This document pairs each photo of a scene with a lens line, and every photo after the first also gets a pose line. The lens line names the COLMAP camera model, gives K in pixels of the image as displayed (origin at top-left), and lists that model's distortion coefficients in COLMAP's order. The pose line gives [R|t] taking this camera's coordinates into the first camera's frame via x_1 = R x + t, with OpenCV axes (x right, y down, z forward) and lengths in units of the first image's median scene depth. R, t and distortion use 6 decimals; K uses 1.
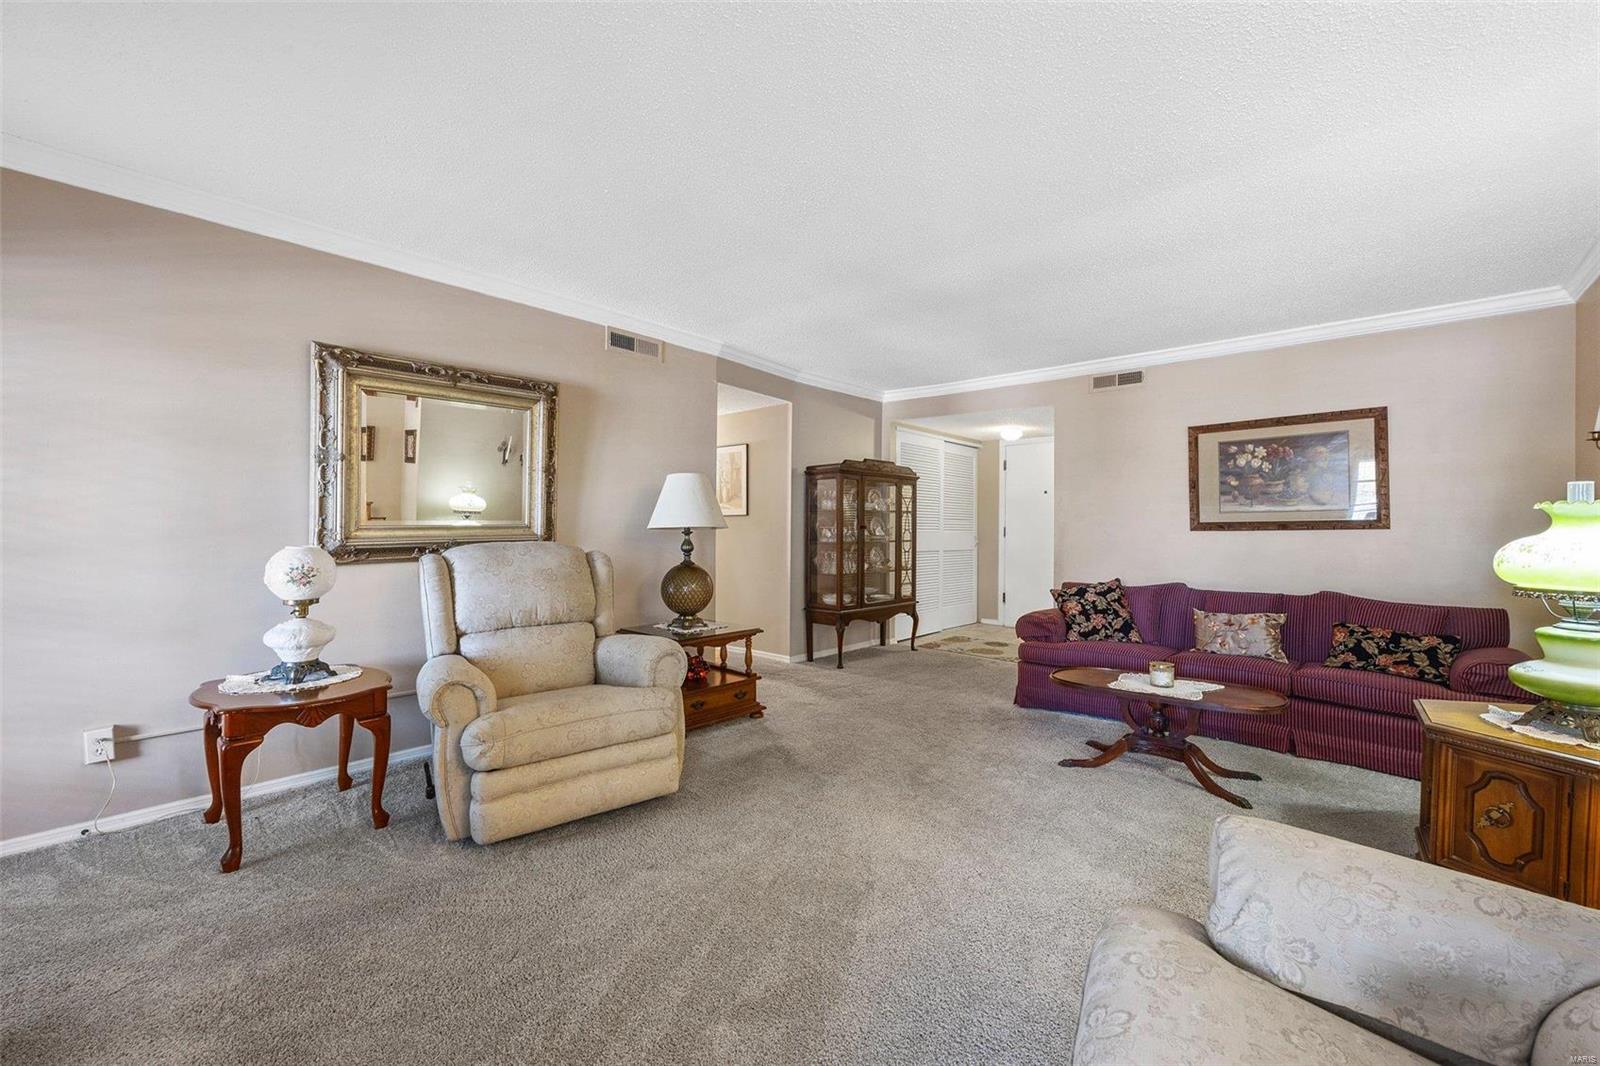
lens RADIAL K [[659.9, 0, 799.5], [0, 659.9, 535.5], [0, 0, 1]] dist [-0.000438, -0.000423]
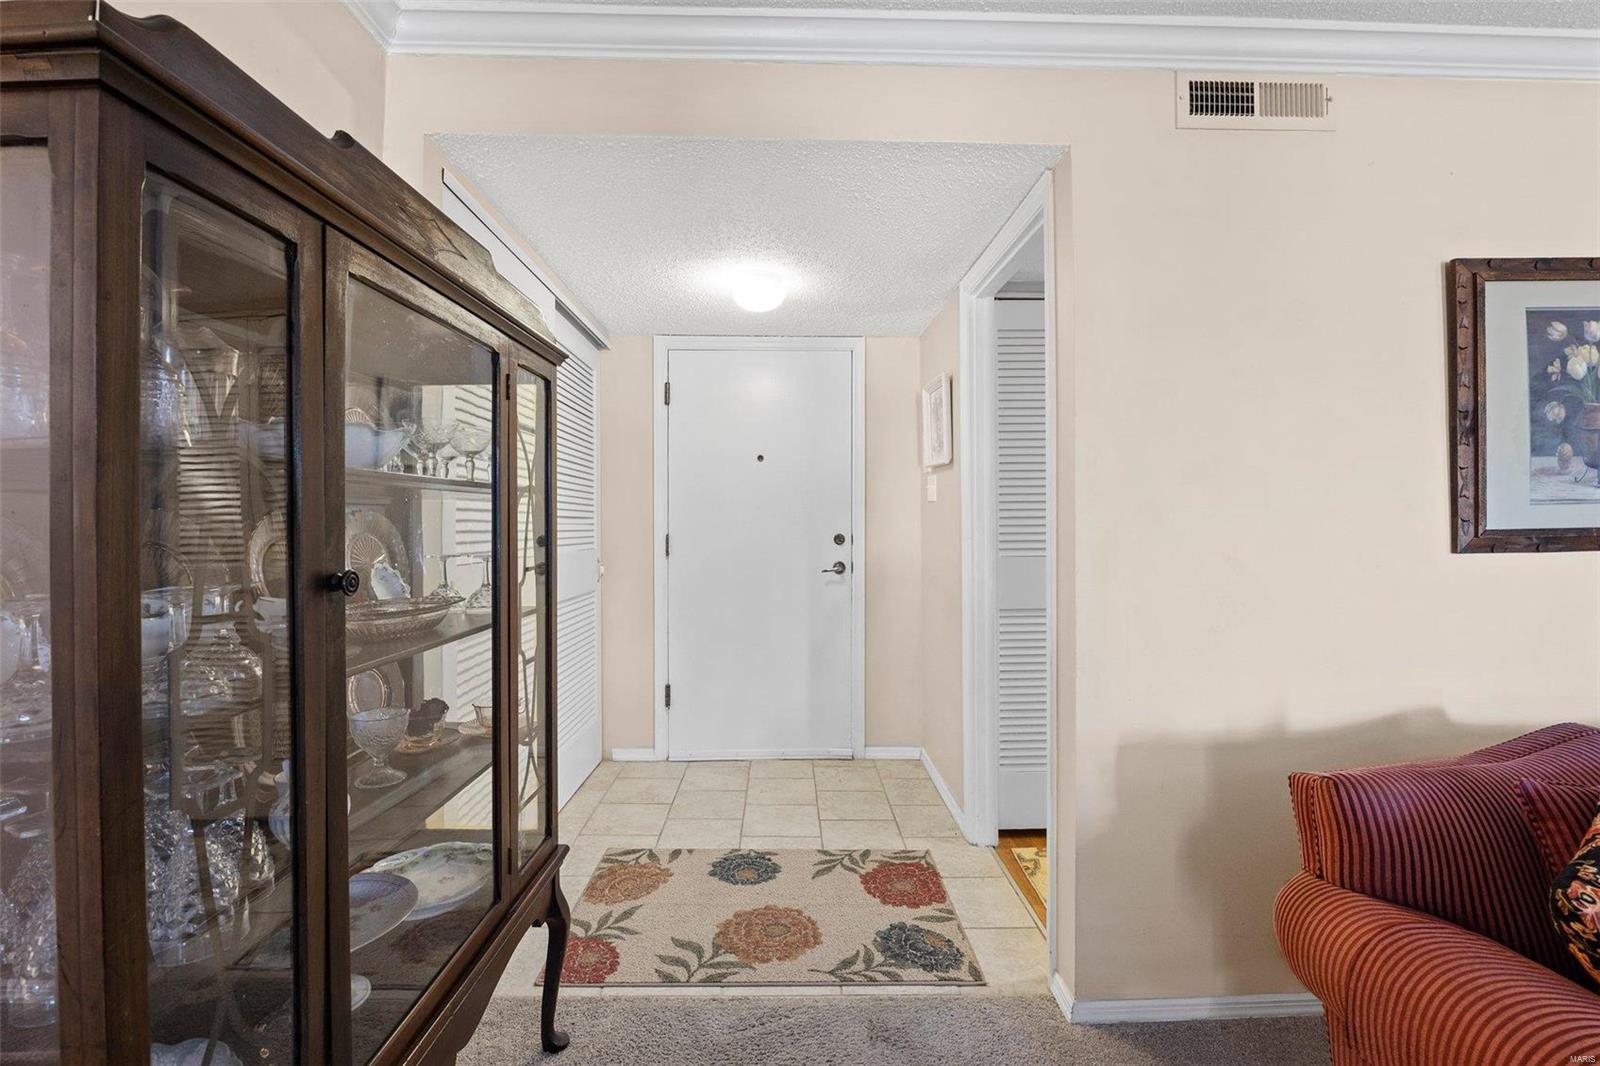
lens RADIAL K [[699.4, 0, 800.0], [0, 699.4, 533.0], [0, 0, 1]] dist [-0.000269, -0.000005]
pose [[0.717553, -0.011676, 0.696406, 0.076056], [0.019011, 0.999815, -0.002826, -0.023987], [-0.696244, 0.015267, 0.717643, 0.985632]]
